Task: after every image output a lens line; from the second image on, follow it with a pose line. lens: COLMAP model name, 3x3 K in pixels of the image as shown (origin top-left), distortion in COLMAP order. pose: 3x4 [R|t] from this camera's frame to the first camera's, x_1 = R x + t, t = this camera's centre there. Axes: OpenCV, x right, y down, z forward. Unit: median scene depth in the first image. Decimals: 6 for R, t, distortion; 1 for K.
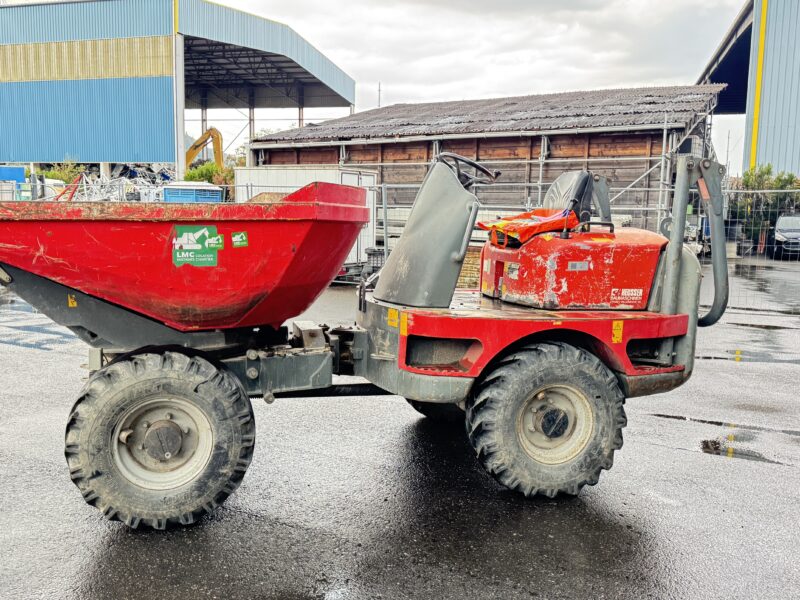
lens RADIAL K [[736.9, 0, 395.5], [0, 736.9, 300.9], [0, 0, 1]] dist [0.185965, -0.404257]
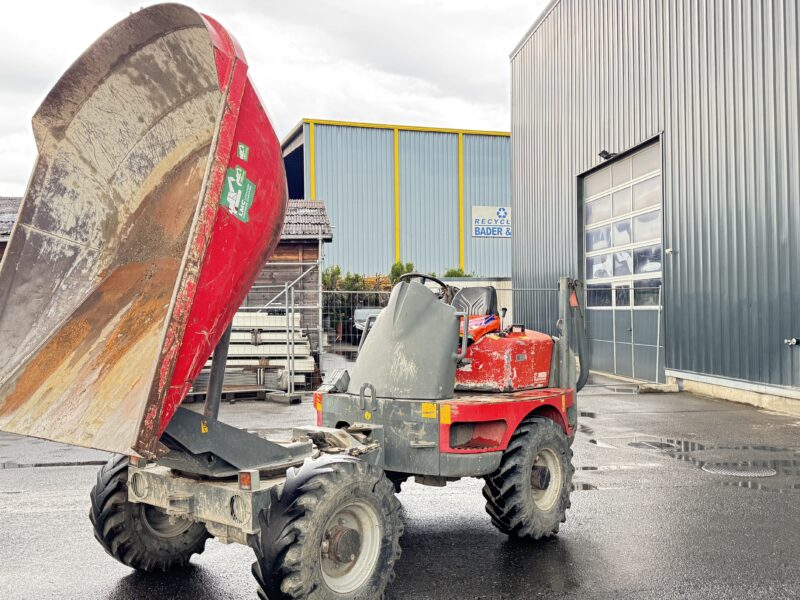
lens RADIAL K [[736.9, 0, 395.5], [0, 736.9, 300.9], [0, 0, 1]] dist [0.185965, -0.404257]
pose [[0.819725, -0.022257, 0.572325, -0.697490], [0.094128, 0.990893, -0.096281, -0.040688], [-0.564970, 0.132796, 0.814355, 0.029841]]
